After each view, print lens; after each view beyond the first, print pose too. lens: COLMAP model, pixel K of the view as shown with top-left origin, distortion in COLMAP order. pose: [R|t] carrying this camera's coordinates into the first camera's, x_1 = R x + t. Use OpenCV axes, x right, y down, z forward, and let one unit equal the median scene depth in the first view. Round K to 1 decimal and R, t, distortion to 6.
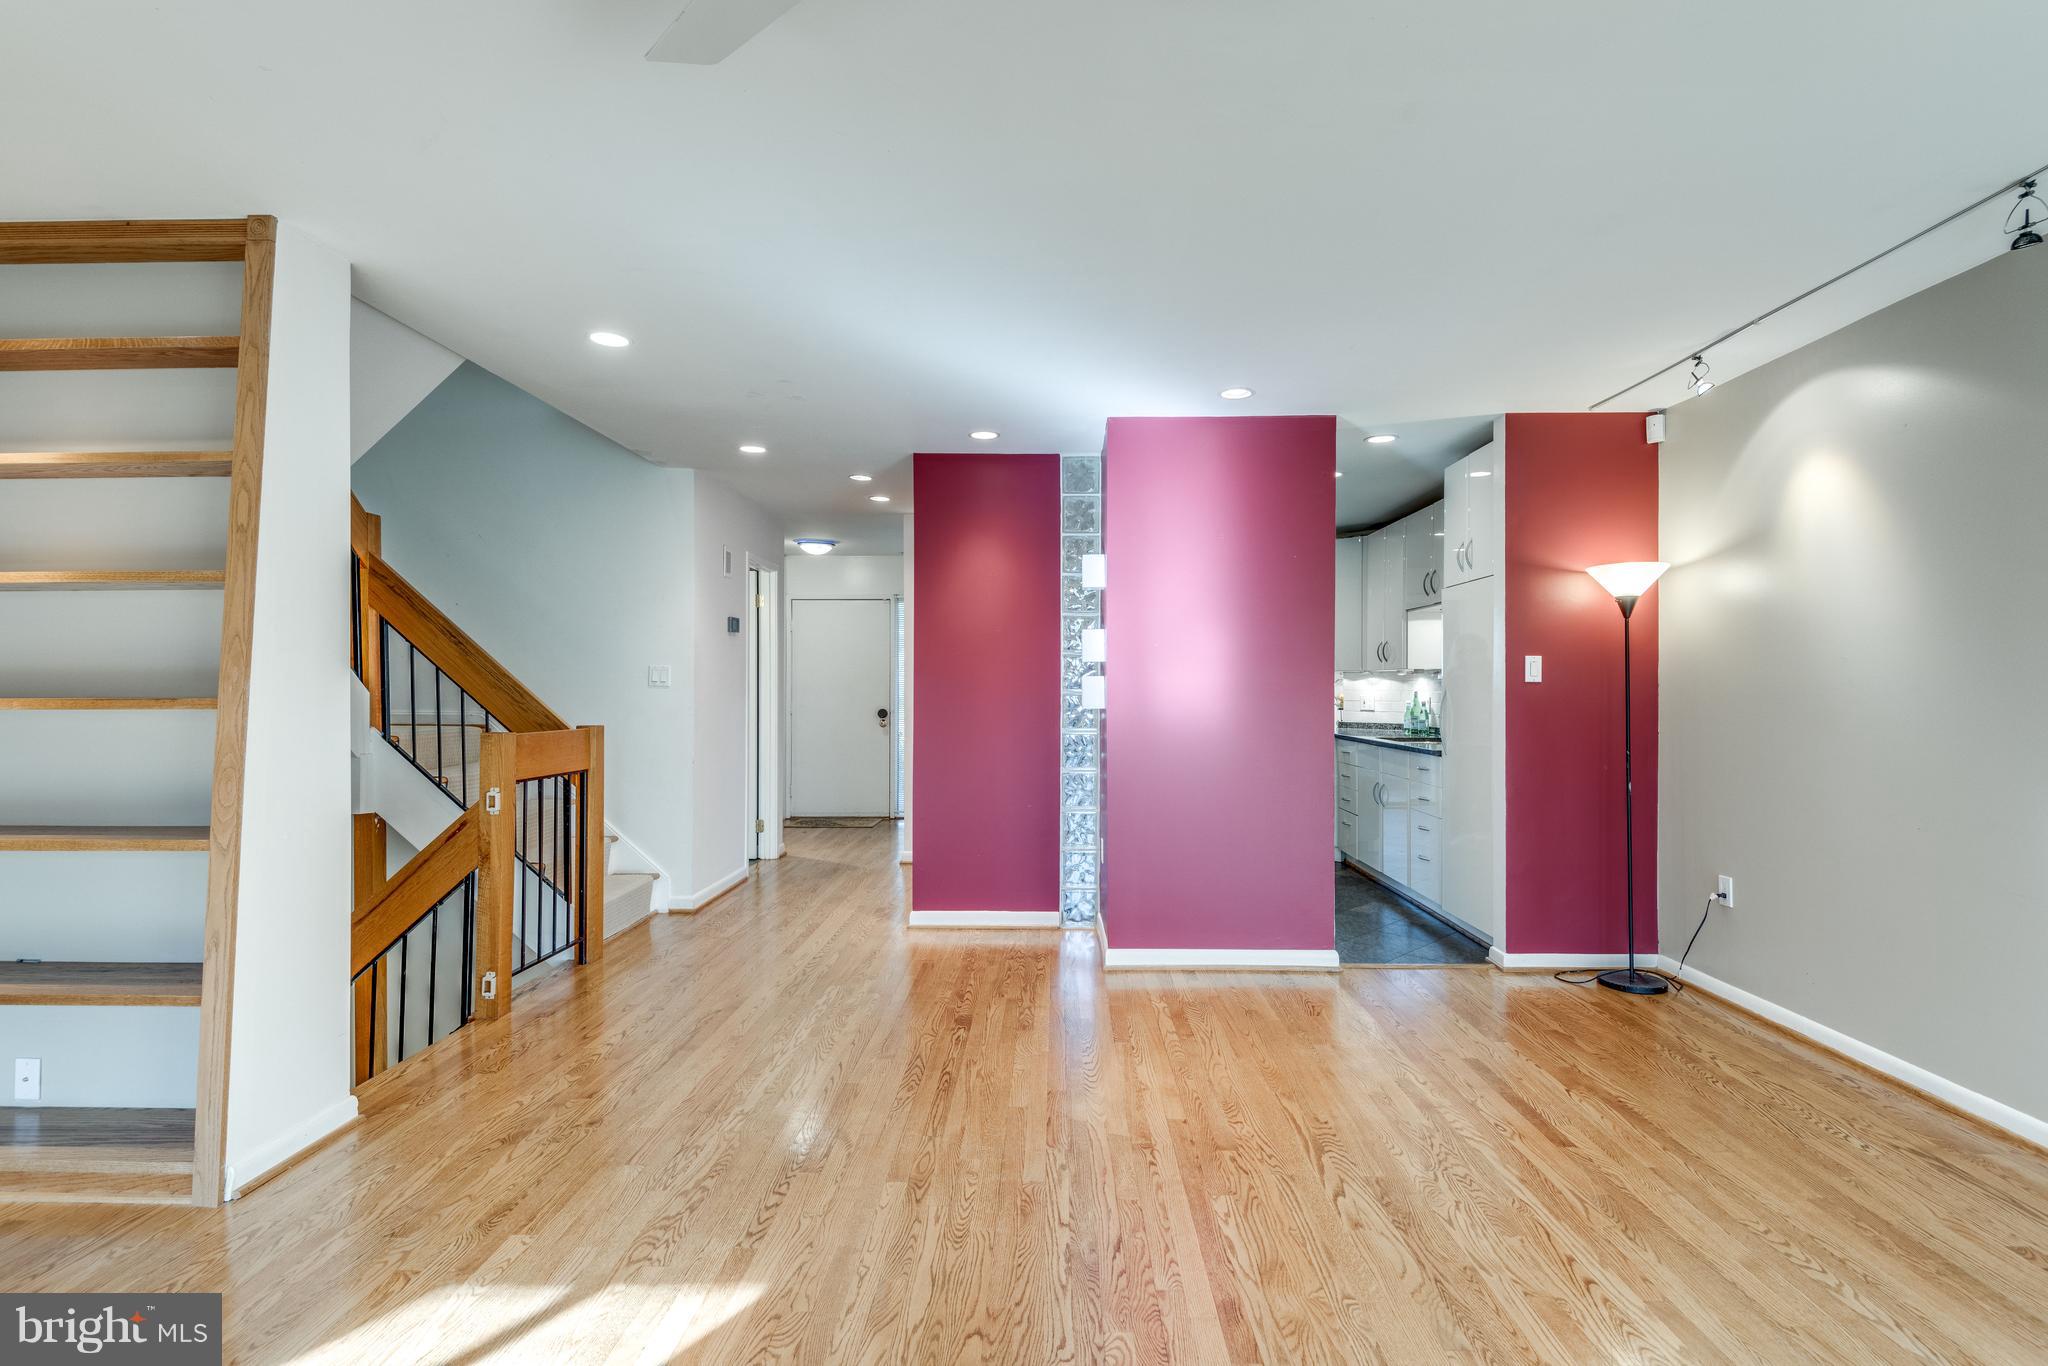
lens RADIAL K [[969.0, 0, 1019.7], [0, 969.0, 683.5], [0, 0, 1]] dist [0.014838, -0.014225]
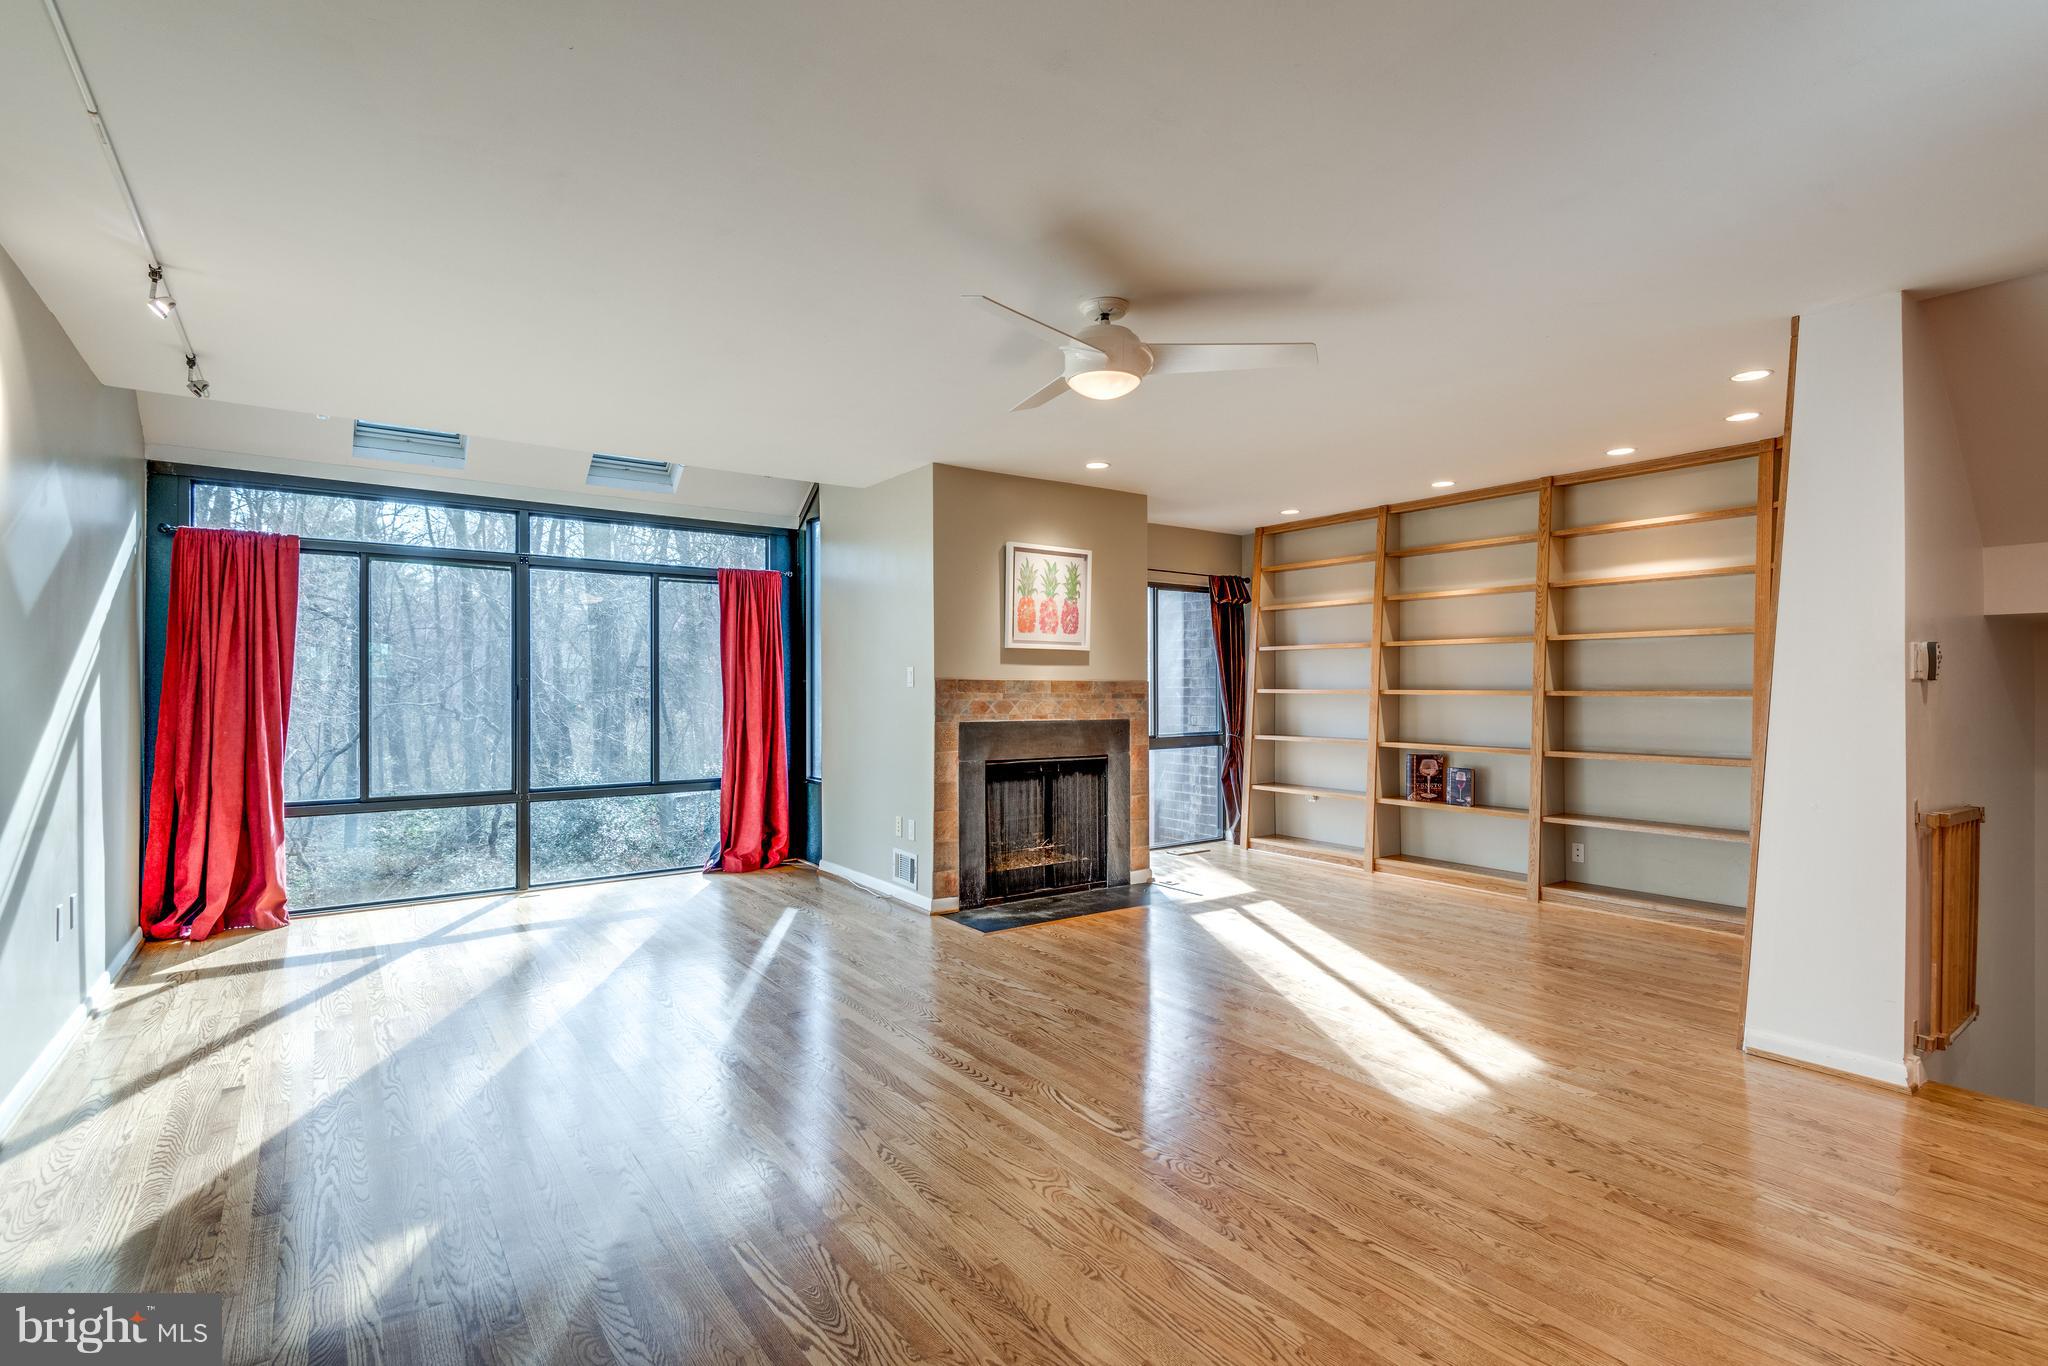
lens RADIAL K [[969.0, 0, 1037.5], [0, 969.0, 684.5], [0, 0, 1]] dist [0.014838, -0.014225]
pose [[-0.789742, -0.001051, -0.613439, 0.939842], [0.005184, 0.999951, -0.008387, 0.011602], [0.613418, -0.009804, -0.789698, 1.643663]]
